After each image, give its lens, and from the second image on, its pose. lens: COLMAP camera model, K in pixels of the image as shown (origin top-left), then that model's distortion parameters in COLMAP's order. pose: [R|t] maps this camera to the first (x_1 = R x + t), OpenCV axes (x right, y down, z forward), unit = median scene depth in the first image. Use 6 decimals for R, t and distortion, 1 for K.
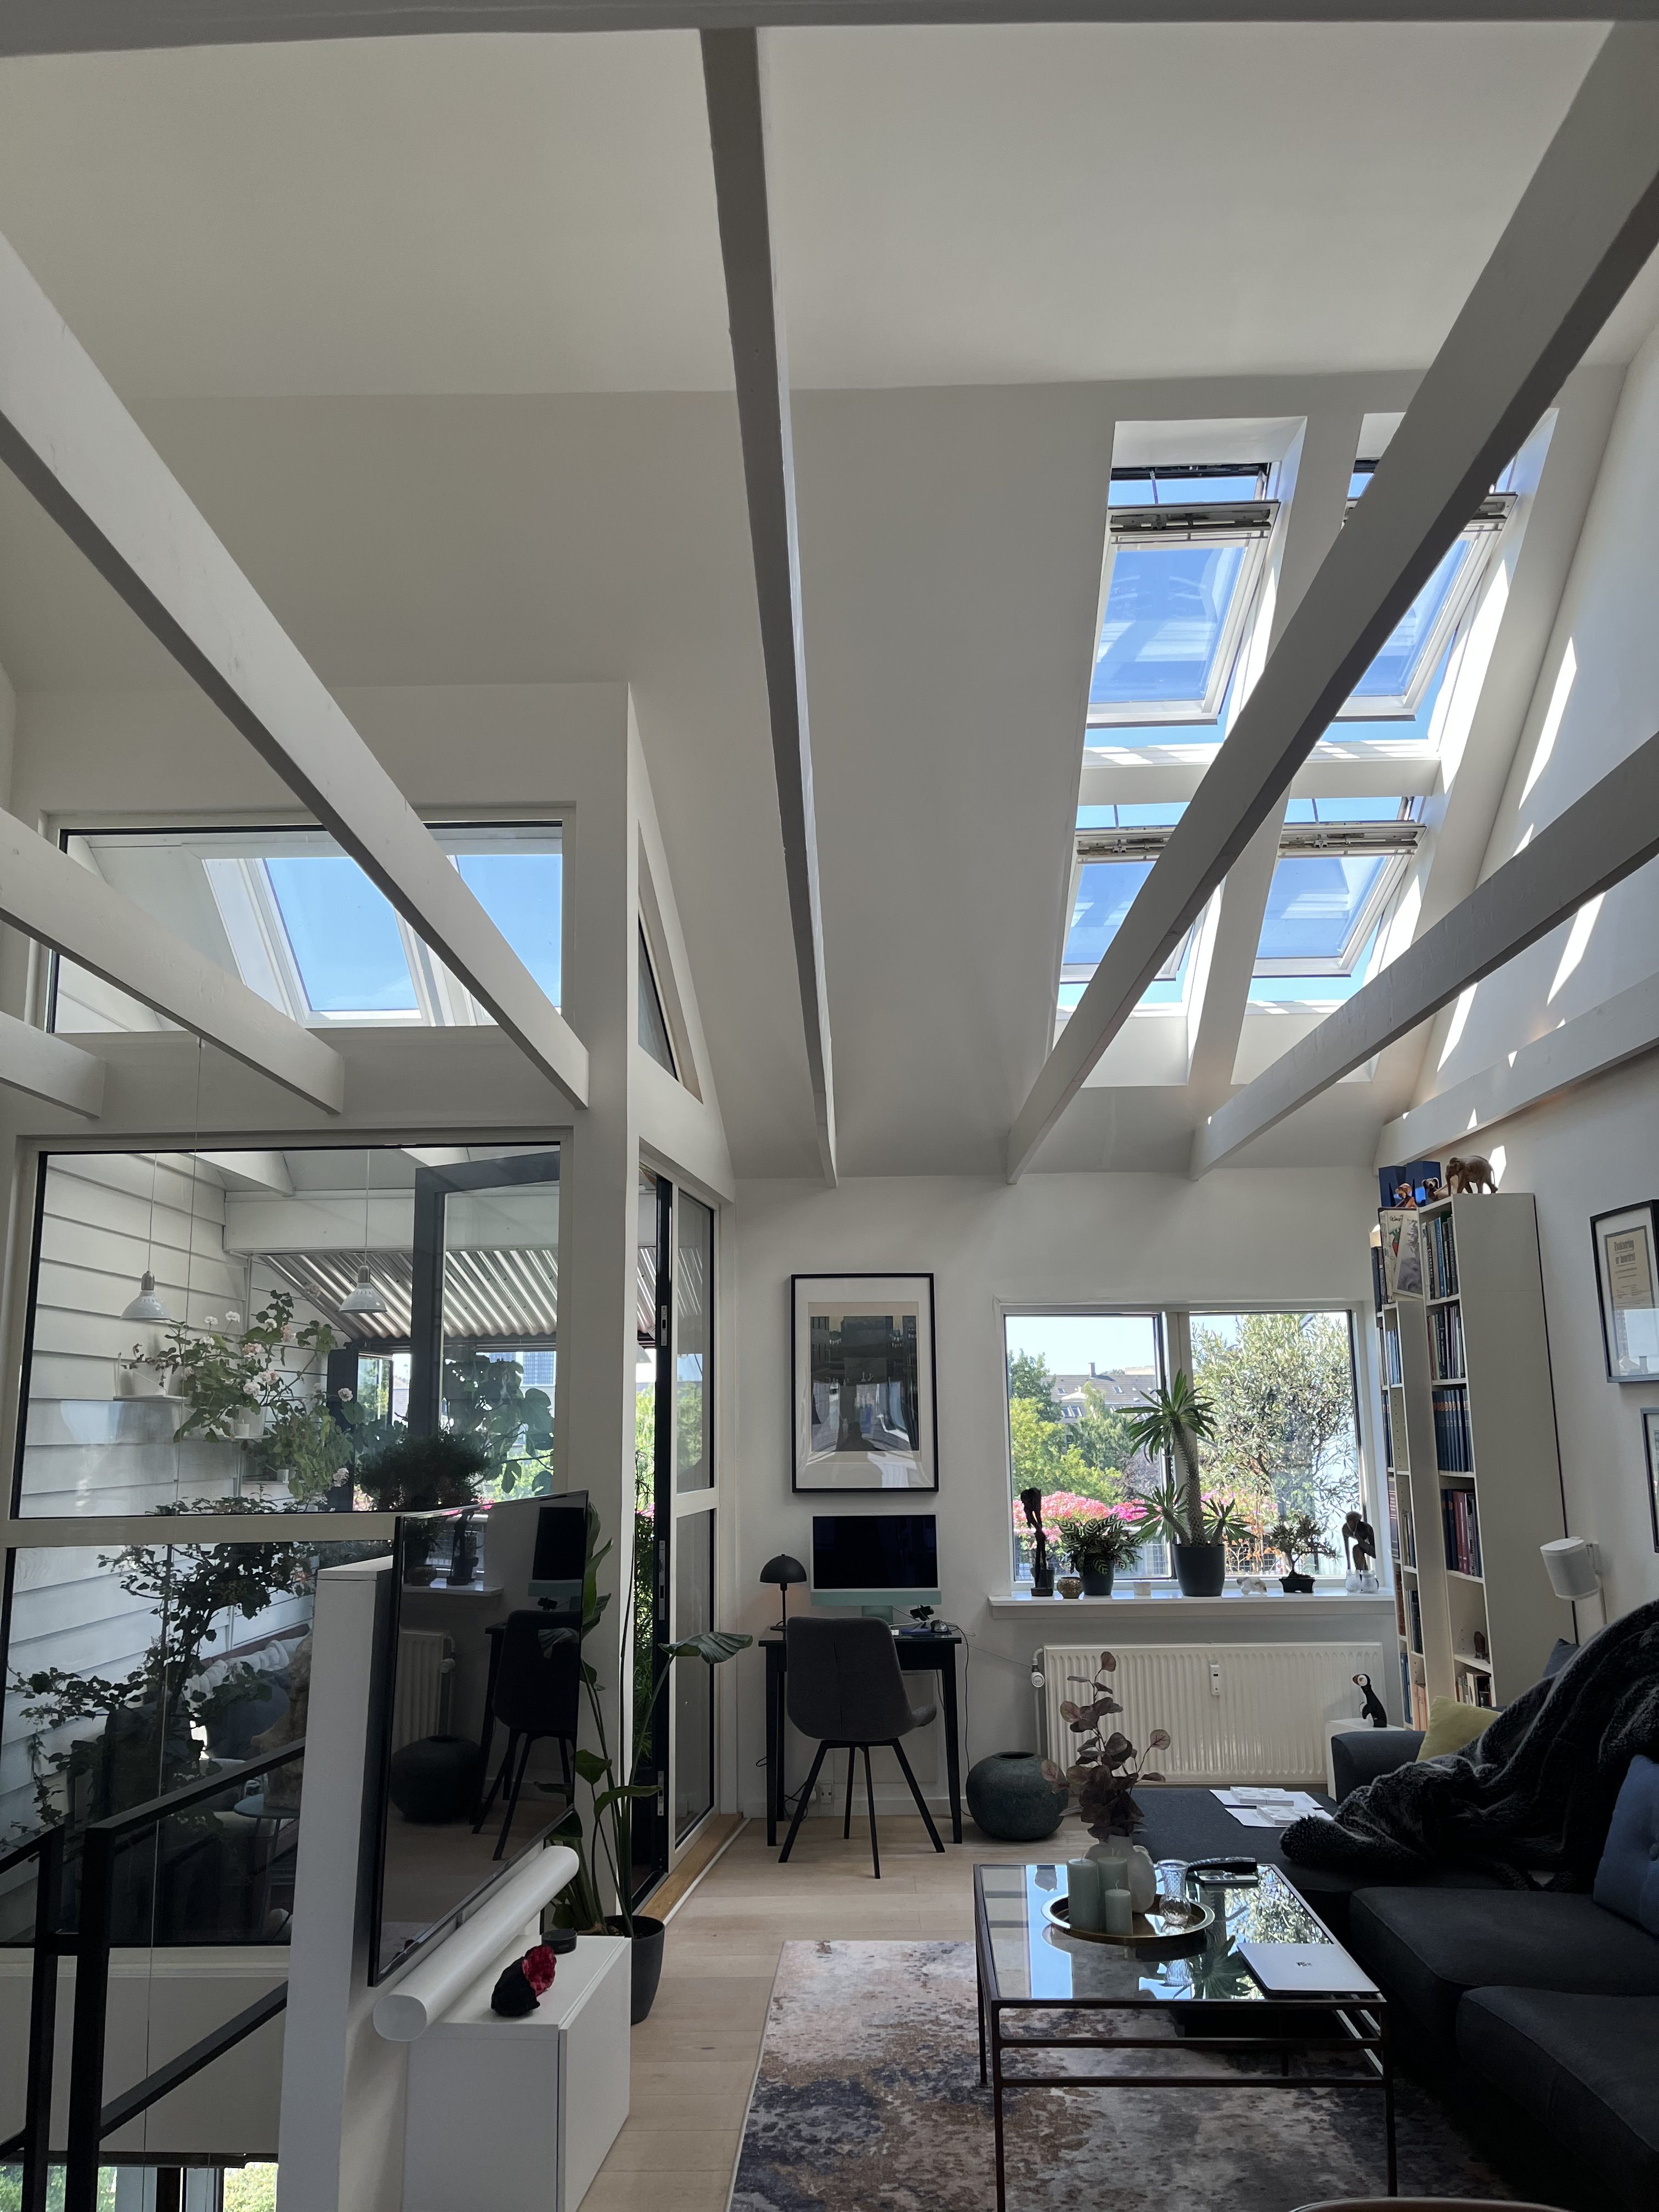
lens RADIAL K [[1668.9, 0, 812.2], [0, 1668.9, 1101.3], [0, 0, 1]] dist [0.088563, -0.106900]
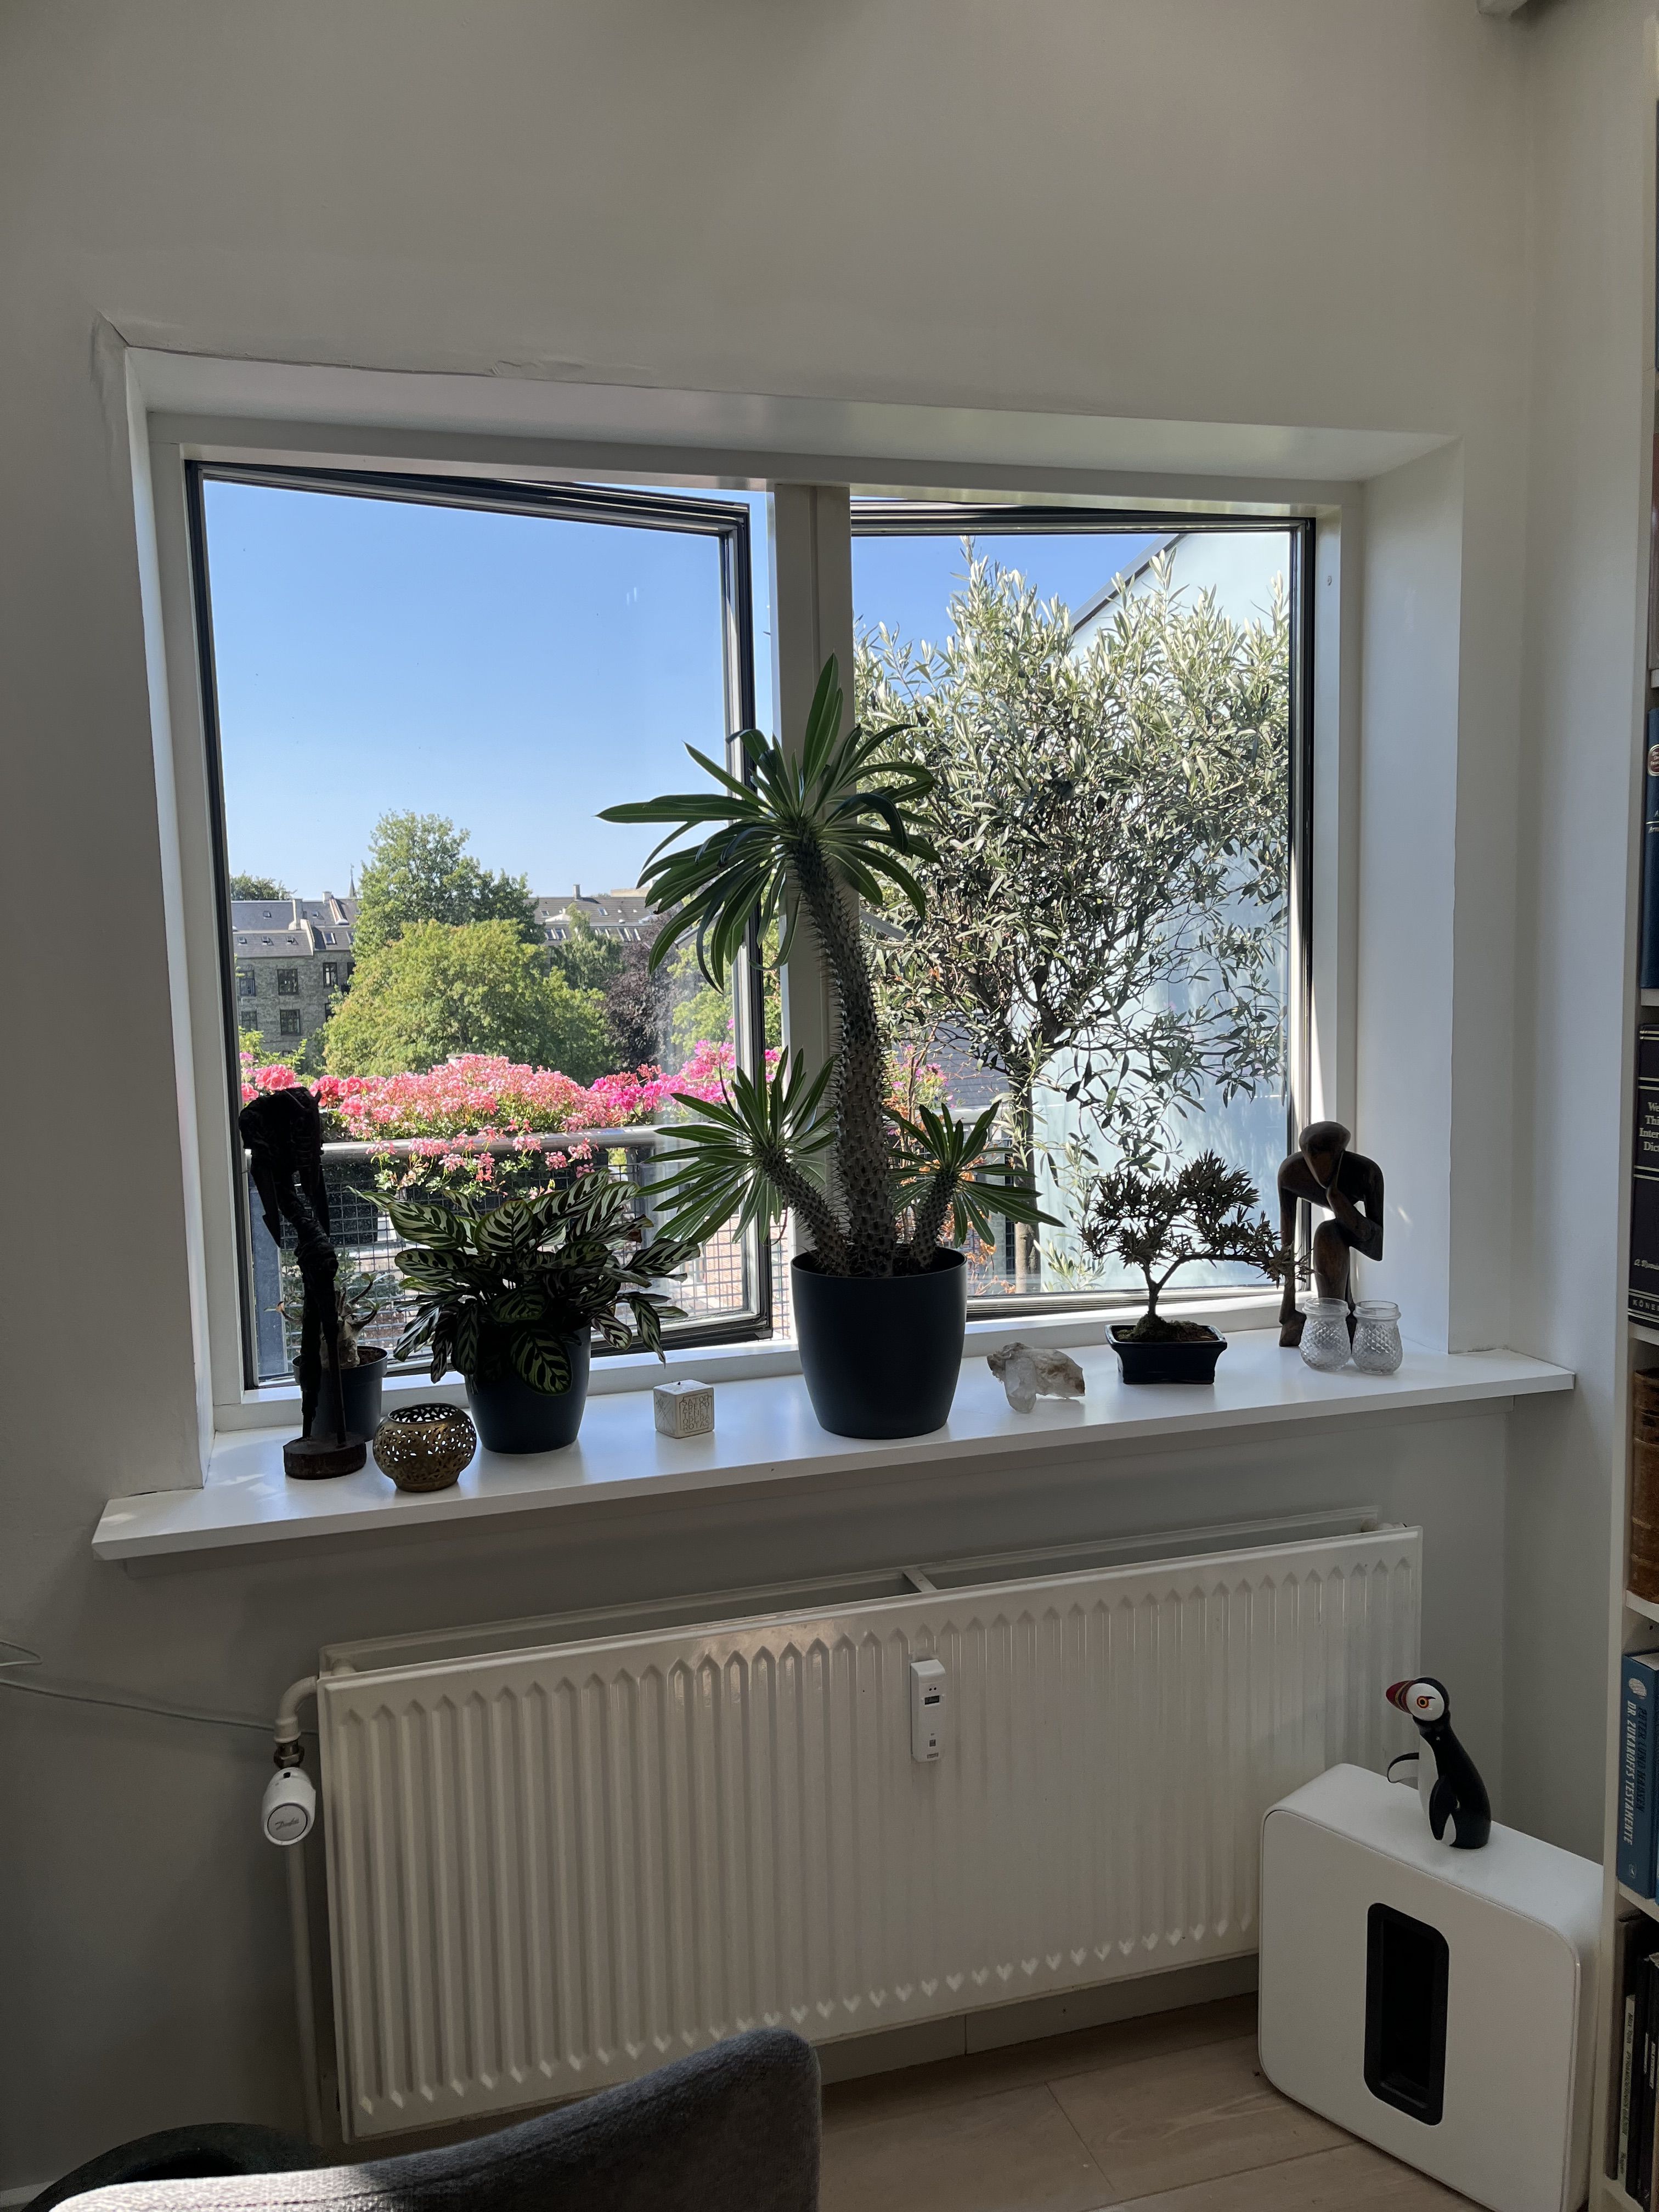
lens RADIAL K [[1668.9, 0, 812.2], [0, 1668.9, 1101.3], [0, 0, 1]] dist [0.088563, -0.106900]
pose [[0.954901, -0.037350, 0.294565, 0.130756], [-0.045962, 0.961506, 0.270912, 0.154622], [-0.293344, -0.272233, 0.916427, 0.725353]]
